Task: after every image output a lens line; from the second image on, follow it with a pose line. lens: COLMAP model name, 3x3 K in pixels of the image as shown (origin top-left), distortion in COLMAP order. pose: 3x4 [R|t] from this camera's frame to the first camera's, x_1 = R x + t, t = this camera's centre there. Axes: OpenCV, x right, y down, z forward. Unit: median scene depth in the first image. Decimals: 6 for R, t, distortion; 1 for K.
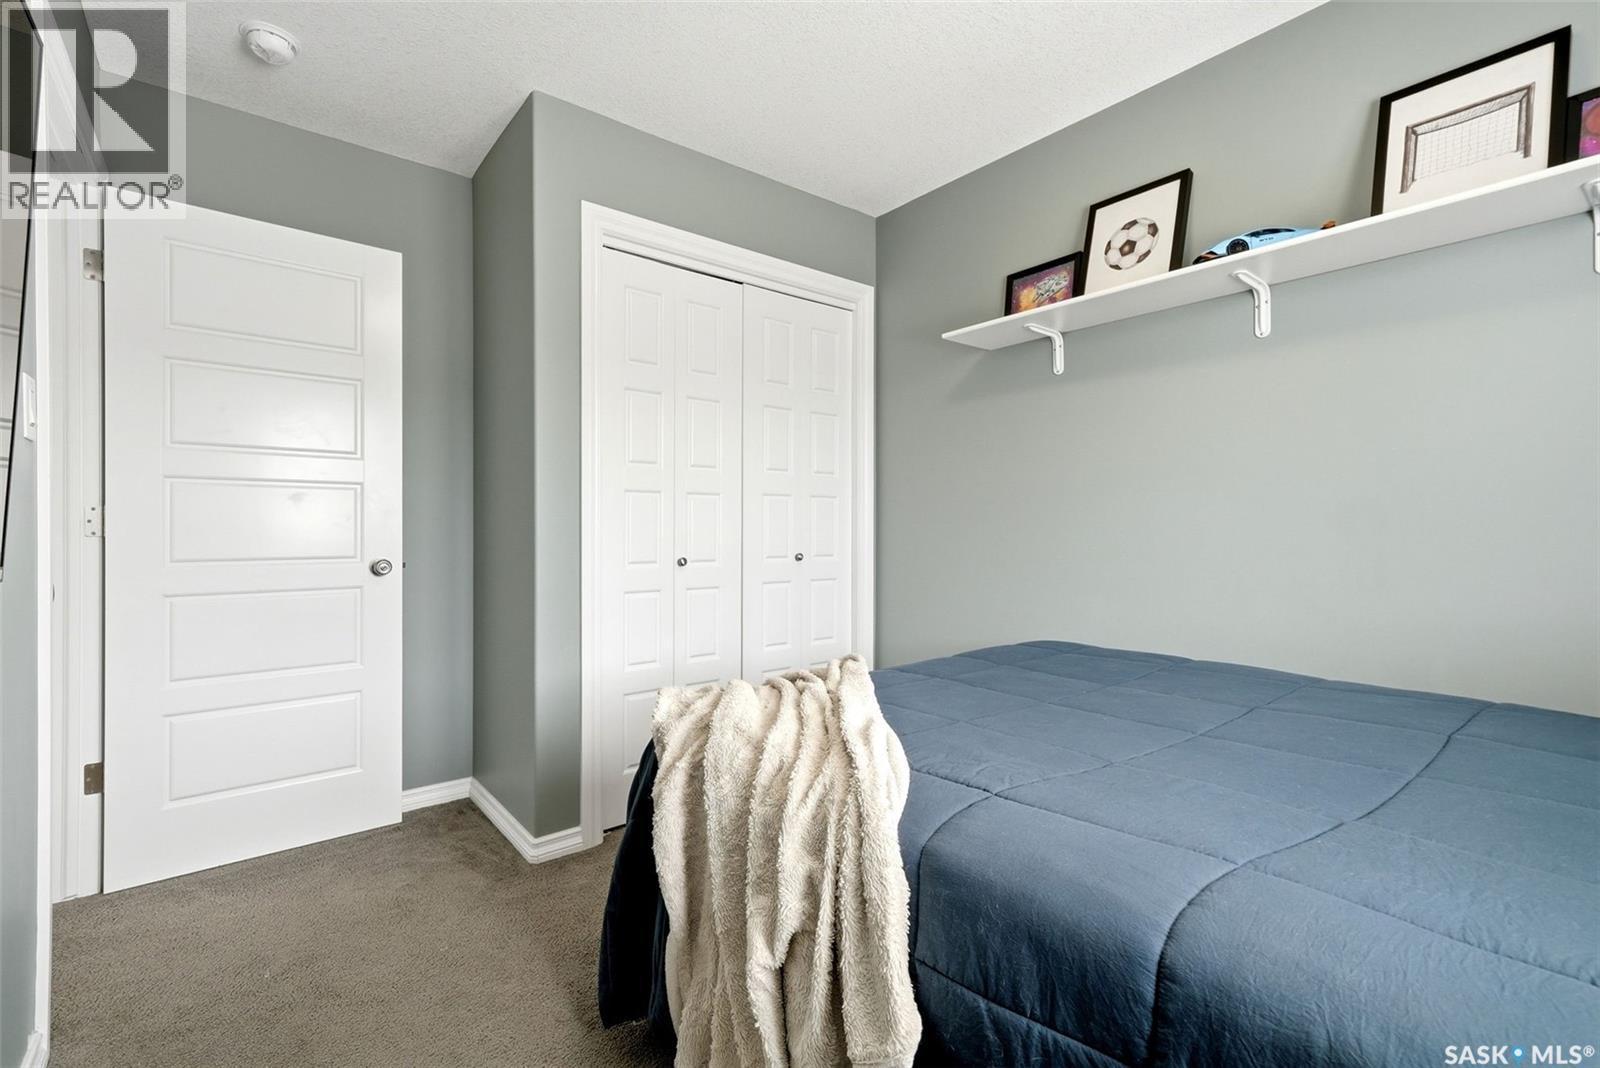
lens RADIAL K [[693.8, 0, 803.3], [0, 693.8, 529.0], [0, 0, 1]] dist [0.009245, 0.000478]
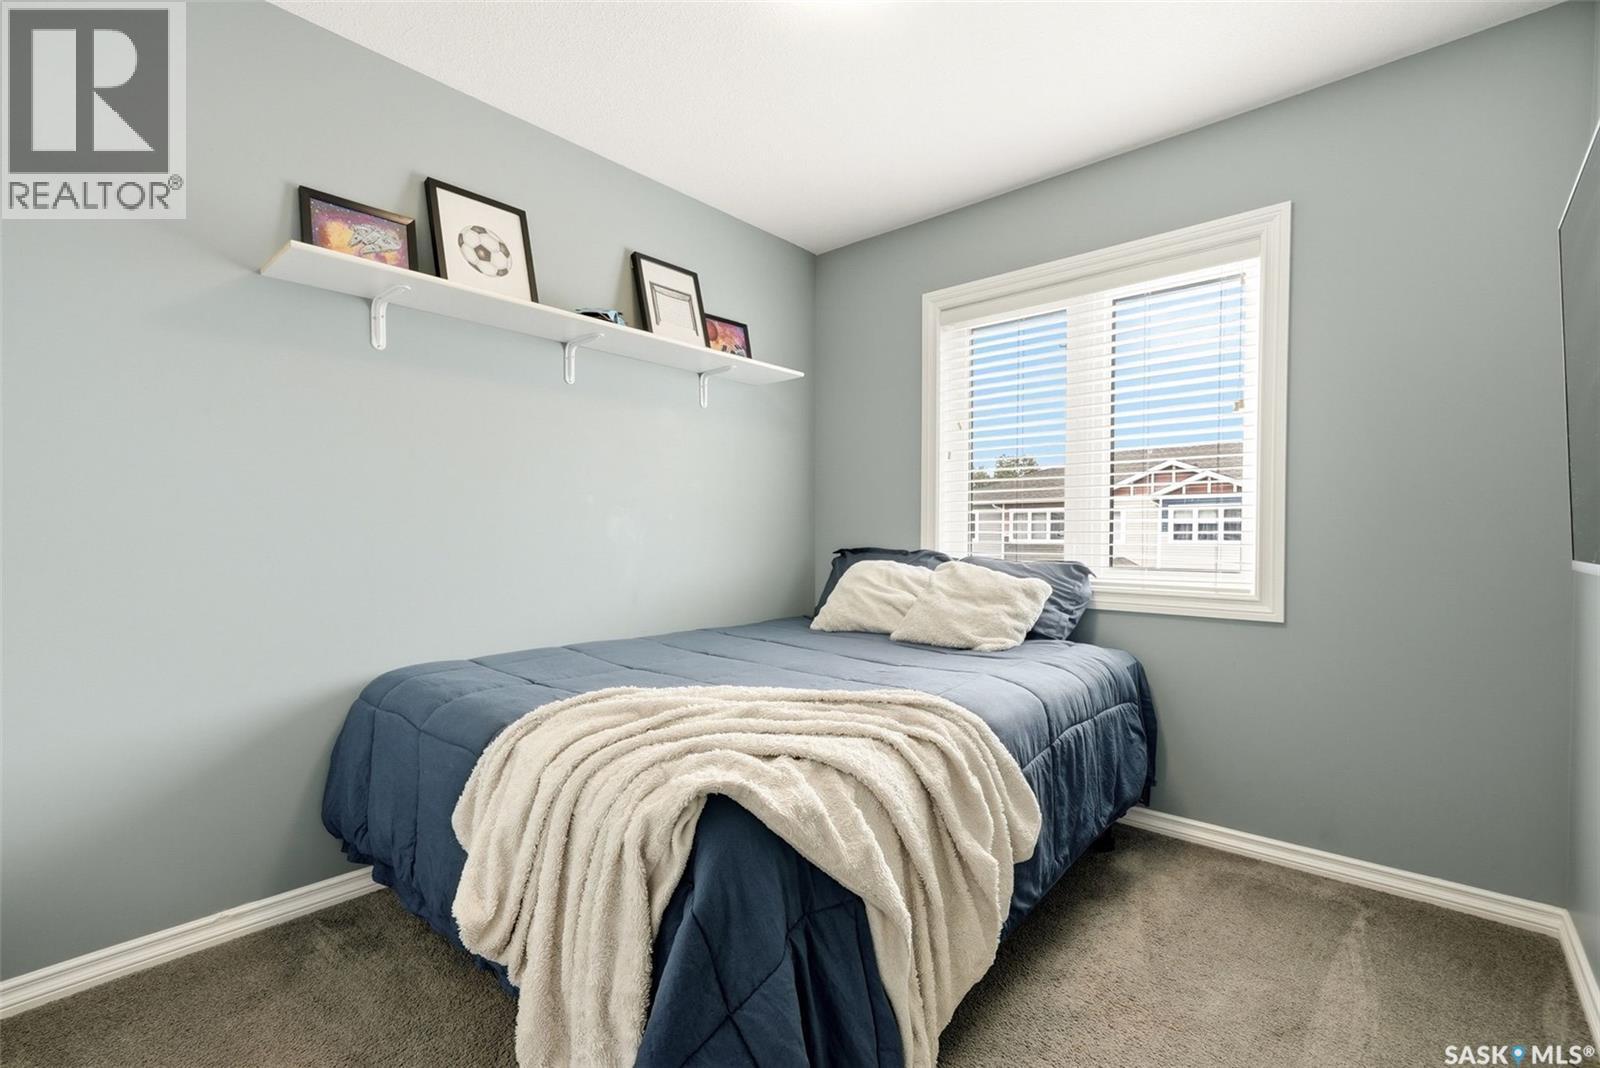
lens RADIAL K [[699.3, 0, 800.0], [0, 699.3, 534.0], [0, 0, 1]] dist [0.001969, -0.000009]
pose [[-0.151449, -0.003567, 0.988459, -0.301293], [0.005186, 0.999977, 0.004403, -0.002428], [-0.988452, 0.005793, -0.151427, 0.358980]]
